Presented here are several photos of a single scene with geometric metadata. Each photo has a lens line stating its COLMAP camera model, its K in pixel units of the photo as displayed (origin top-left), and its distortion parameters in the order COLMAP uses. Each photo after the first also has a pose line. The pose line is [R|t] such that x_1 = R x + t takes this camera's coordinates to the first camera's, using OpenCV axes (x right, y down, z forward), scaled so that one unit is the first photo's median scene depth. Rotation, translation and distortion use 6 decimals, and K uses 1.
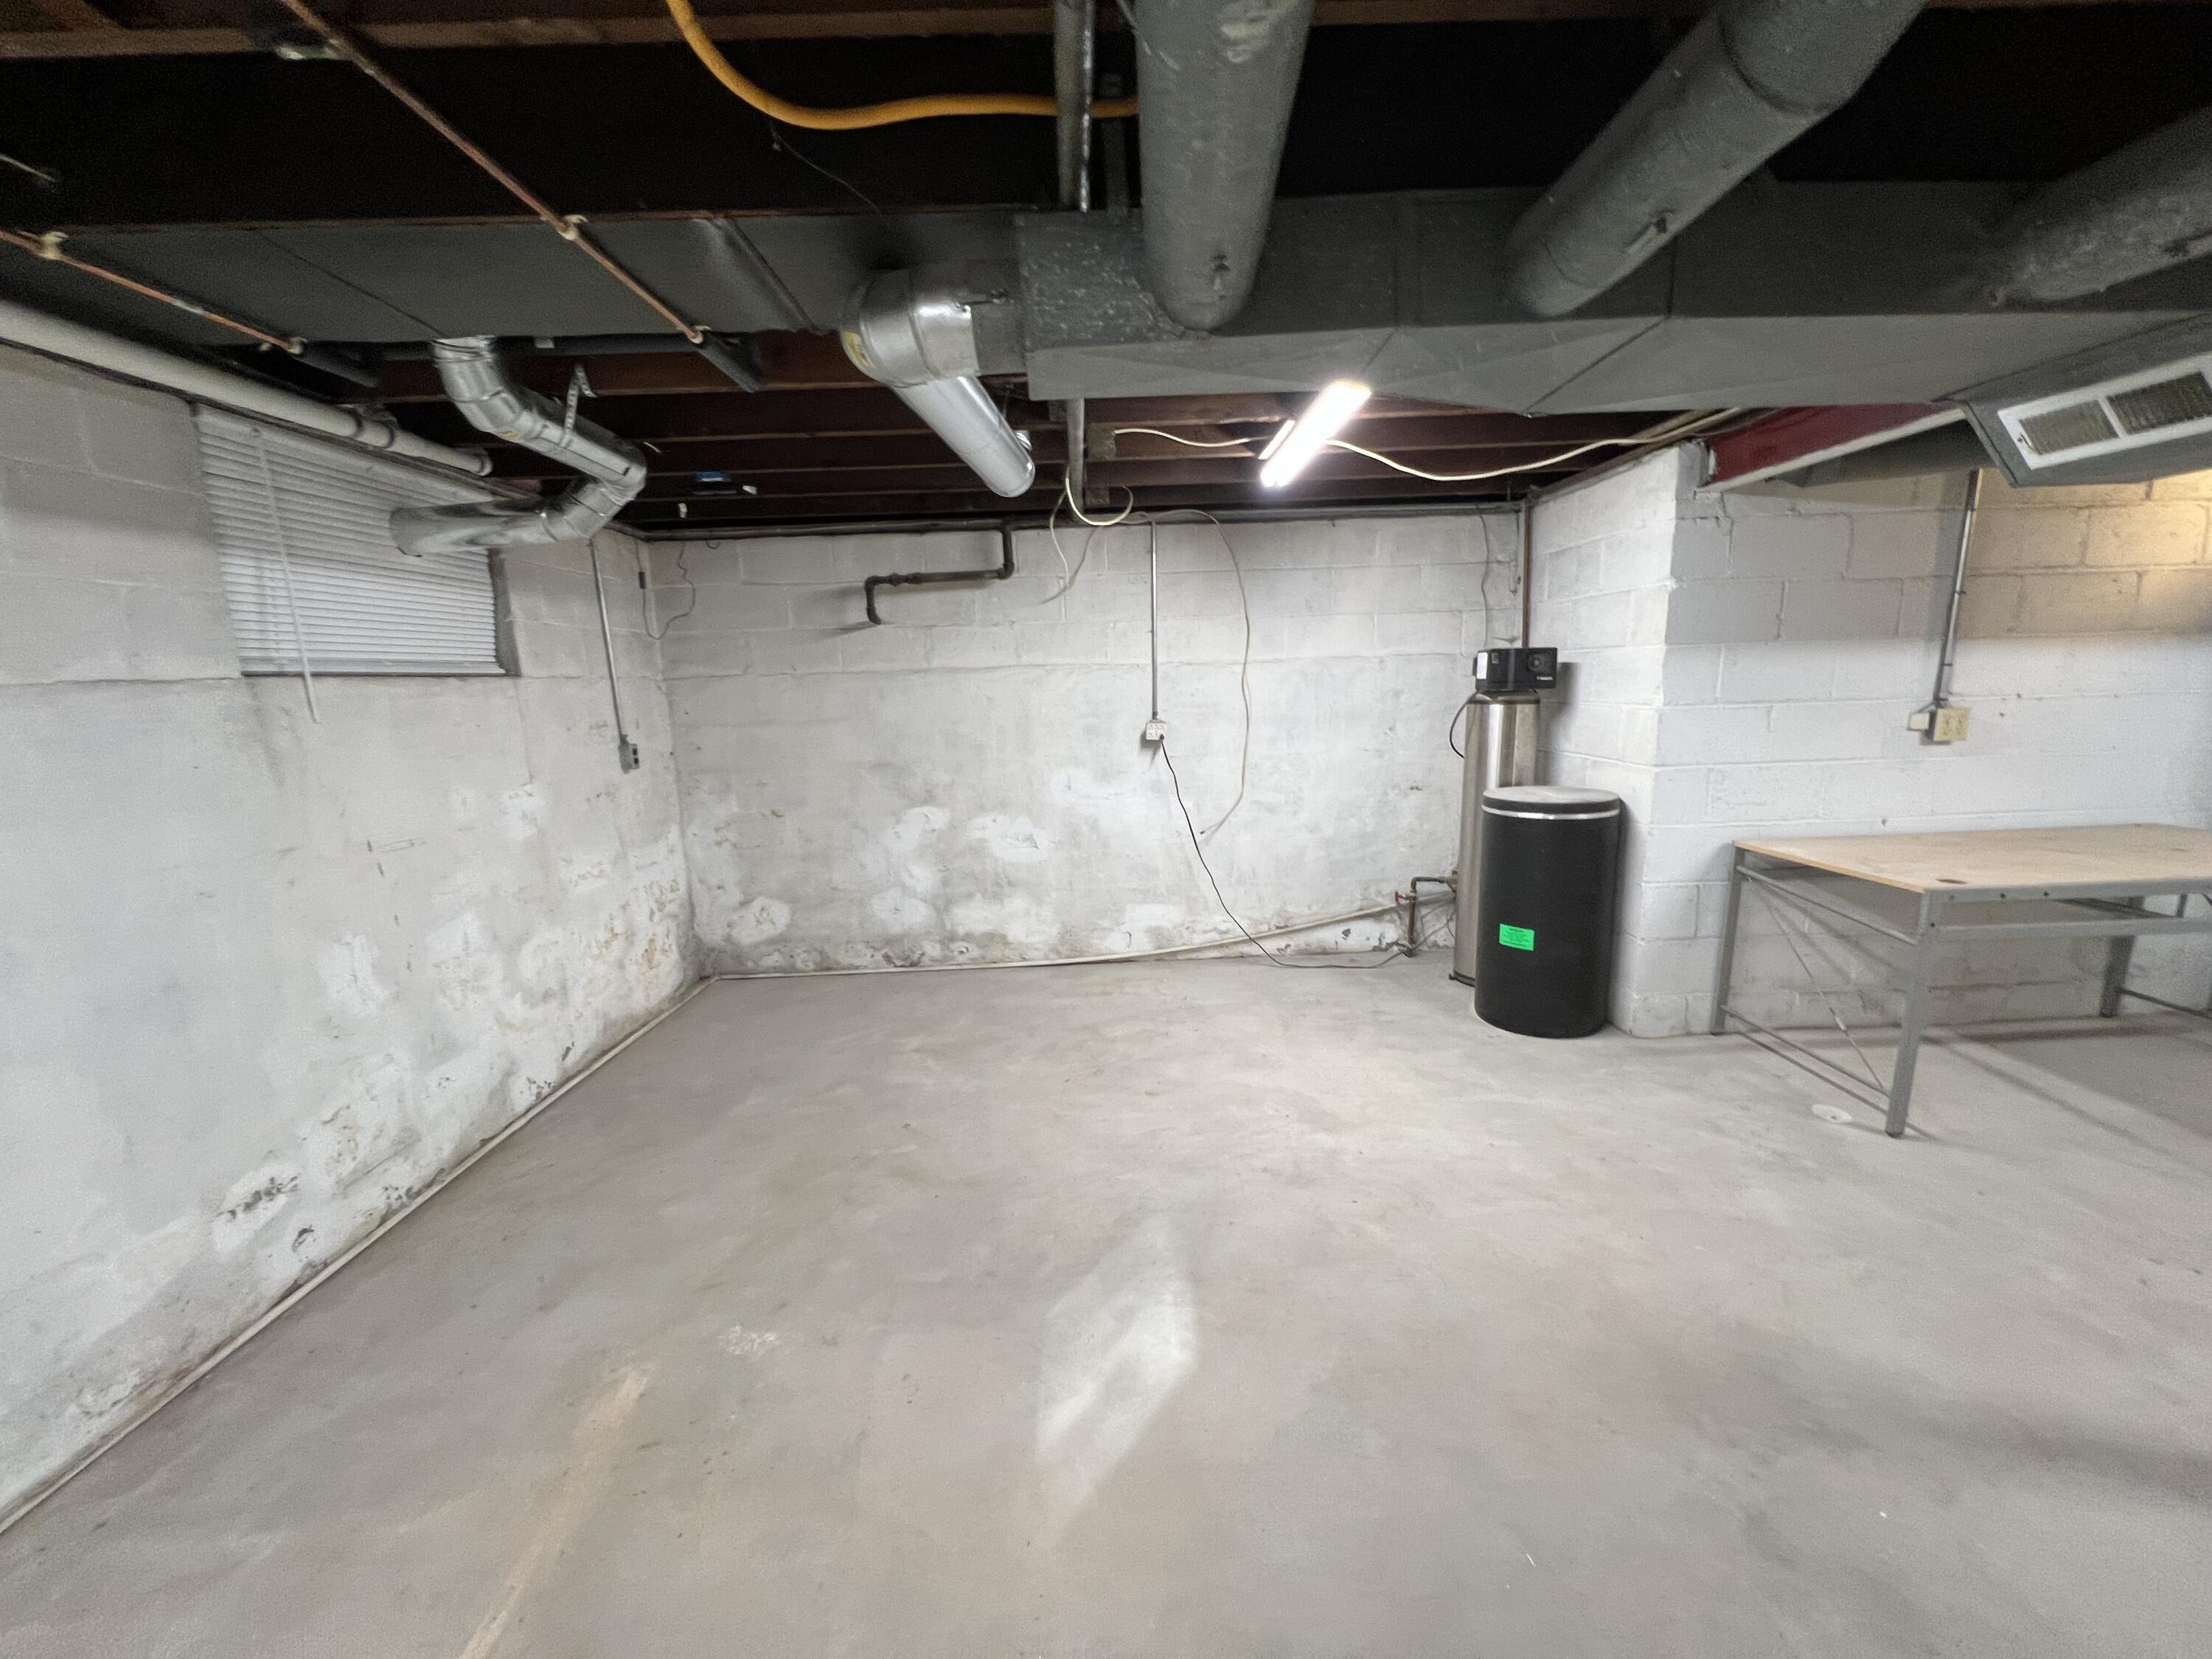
lens RADIAL K [[880.9, 0, 1107.3], [0, 880.9, 834.2], [0, 0, 1]] dist [0.000127, -0.000445]
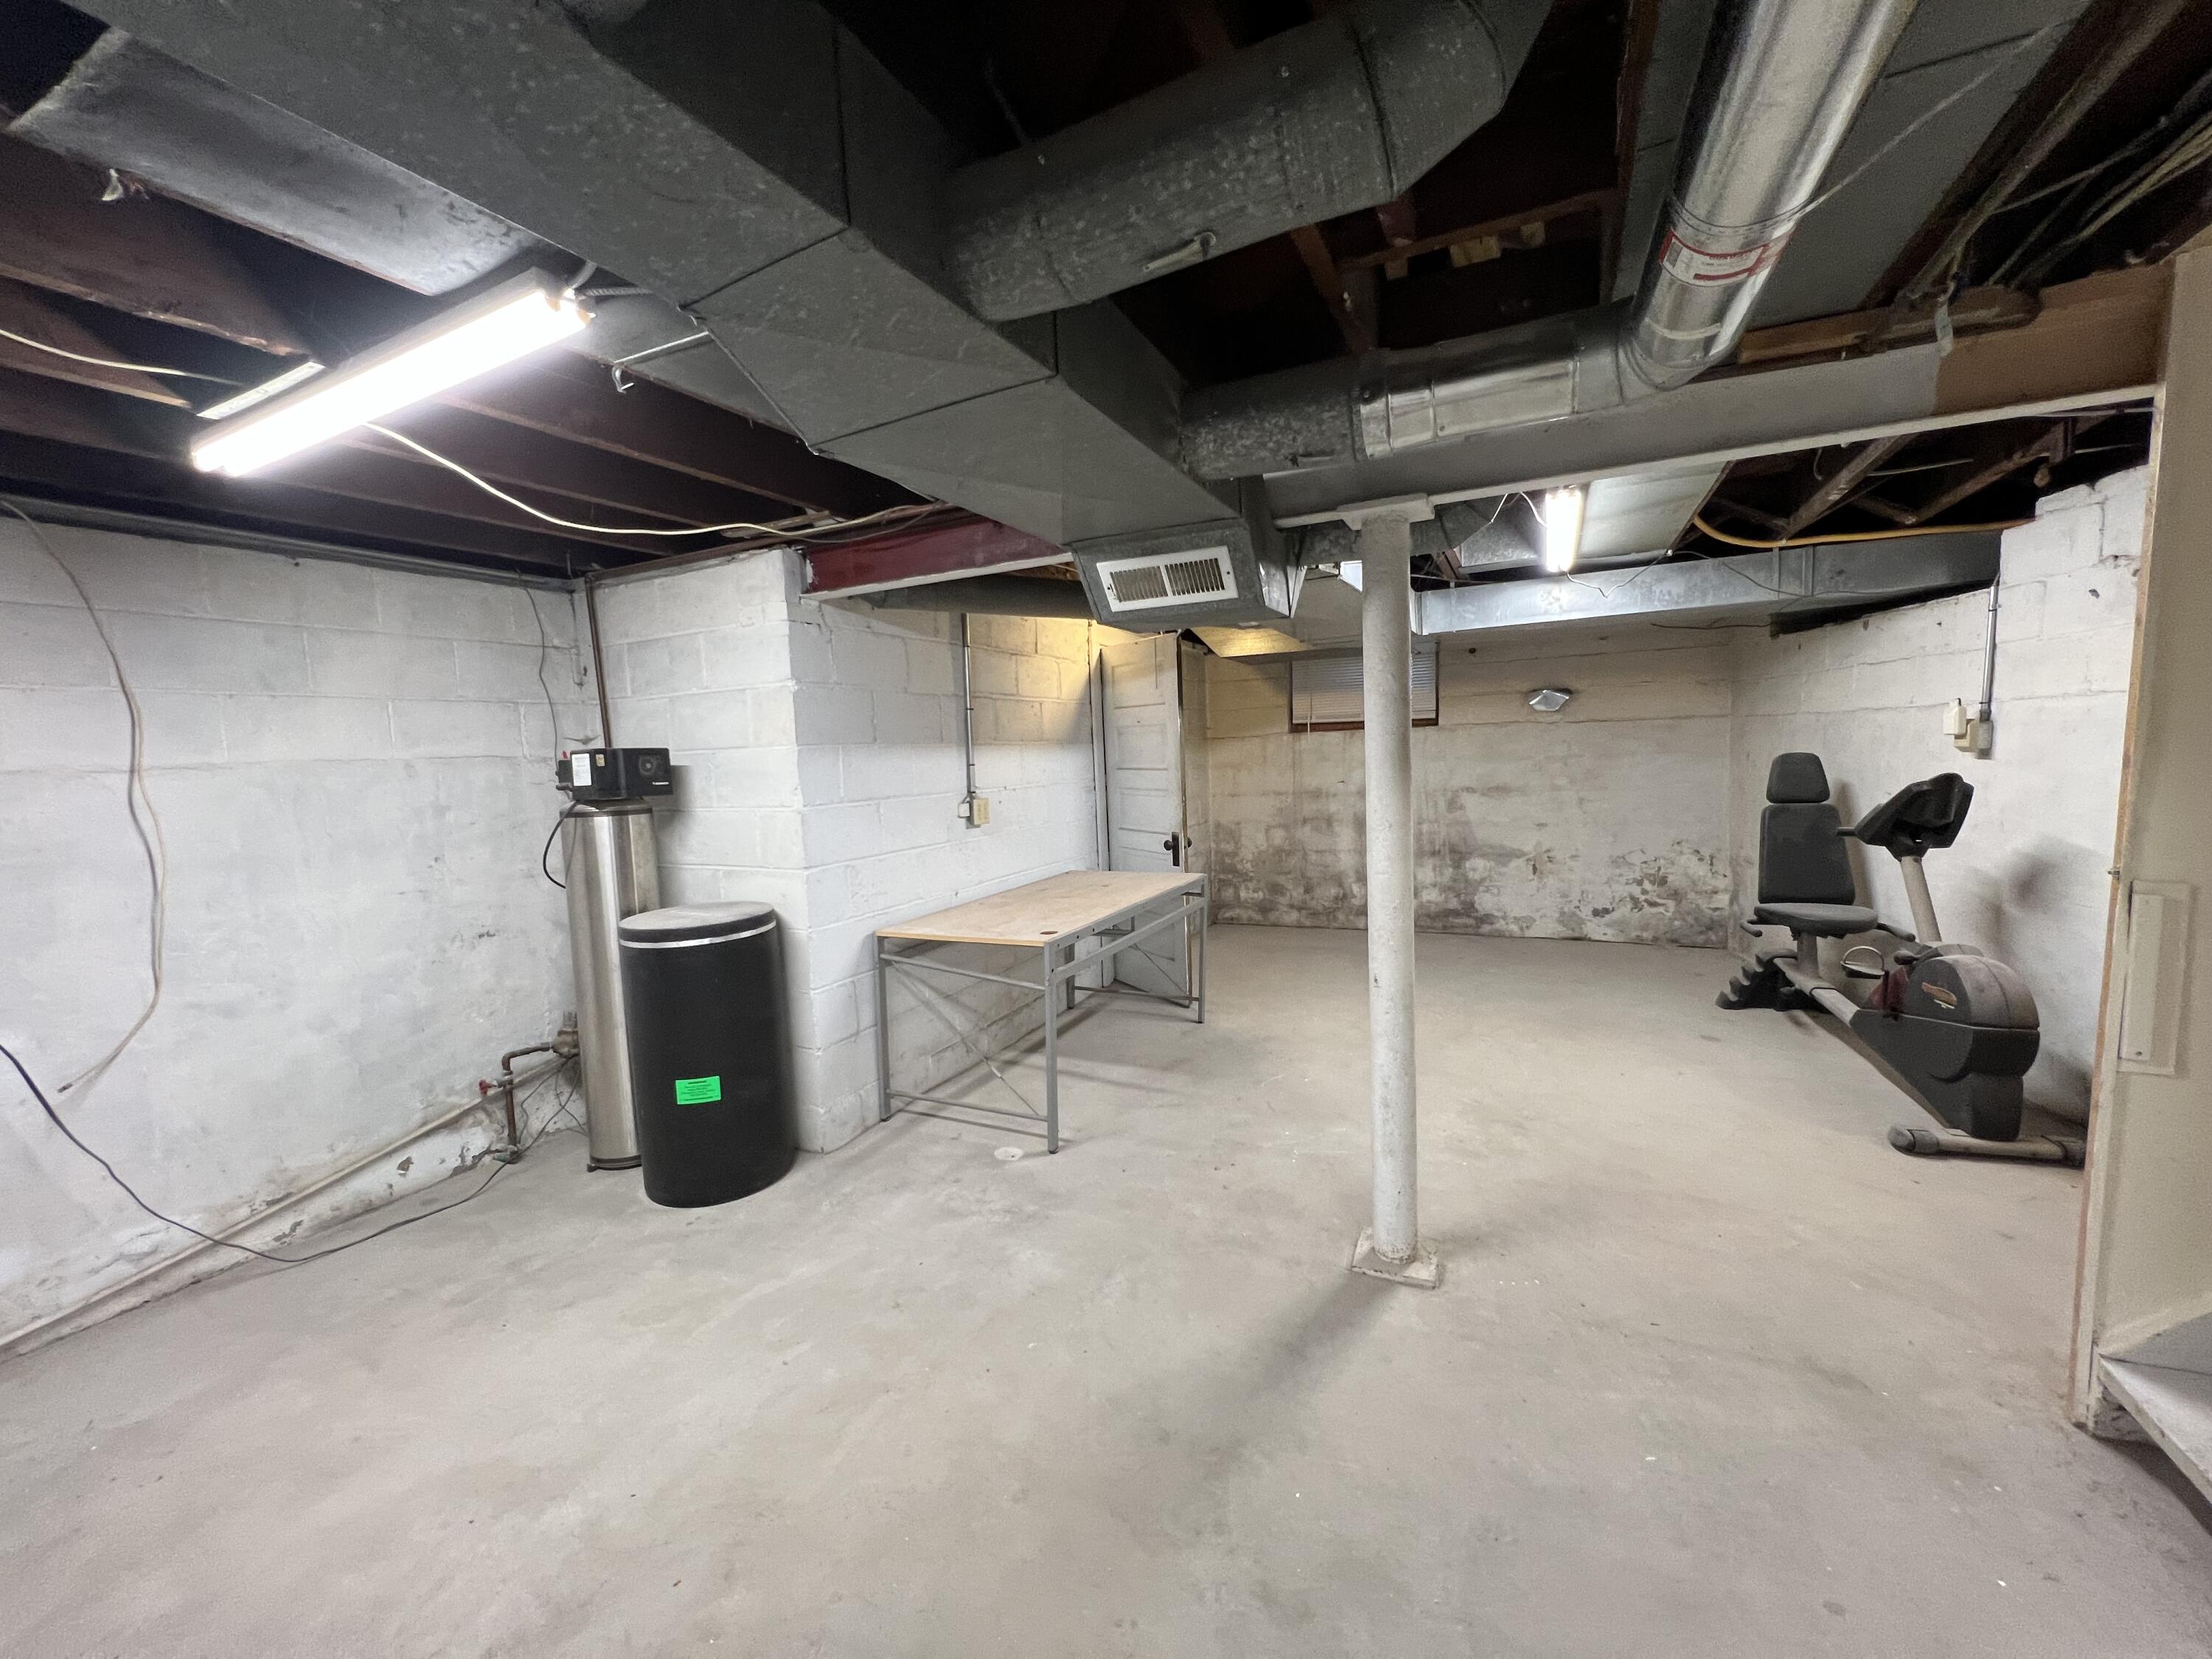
lens RADIAL K [[880.9, 0, 1107.3], [0, 880.9, 834.2], [0, 0, 1]] dist [0.000127, -0.000445]
pose [[0.464780, -0.072653, 0.882441, -0.066372], [0.181600, 0.983263, -0.014695, -0.035774], [-0.866603, 0.167082, 0.470194, 0.222820]]
